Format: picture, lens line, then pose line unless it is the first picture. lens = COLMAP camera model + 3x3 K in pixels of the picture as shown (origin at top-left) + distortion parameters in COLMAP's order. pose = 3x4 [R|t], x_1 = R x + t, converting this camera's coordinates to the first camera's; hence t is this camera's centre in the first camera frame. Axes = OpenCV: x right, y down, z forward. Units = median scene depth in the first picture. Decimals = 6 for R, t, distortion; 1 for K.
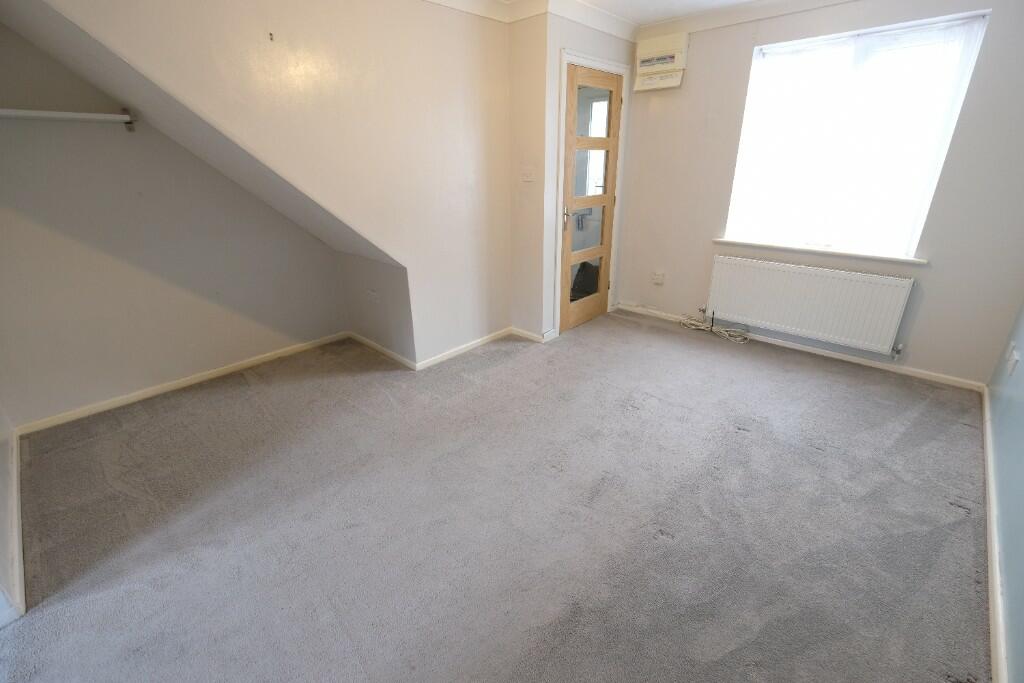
lens RADIAL K [[444.0, 0, 510.3], [0, 444.0, 340.8], [0, 0, 1]] dist [-0.003446, 0.000237]
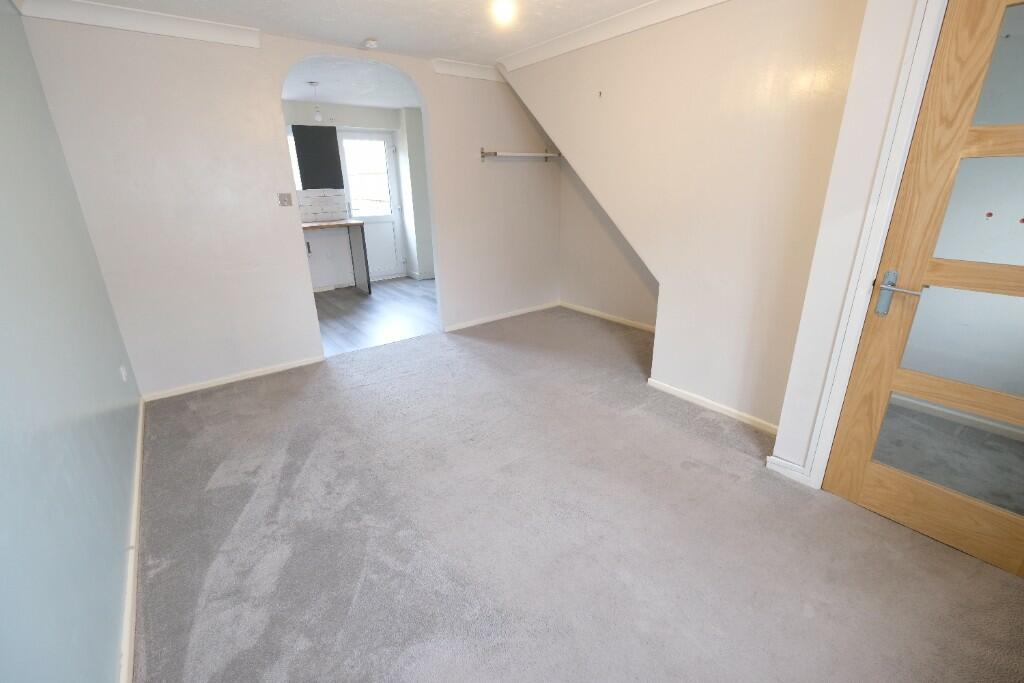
lens RADIAL K [[444.0, 0, 512.1], [0, 444.0, 337.2], [0, 0, 1]] dist [-0.003446, 0.000237]
pose [[-0.160227, 0.343318, -0.925451, 0.700767], [-0.355509, 0.854573, 0.378574, -0.281818], [0.920837, 0.389664, -0.014873, 0.655664]]
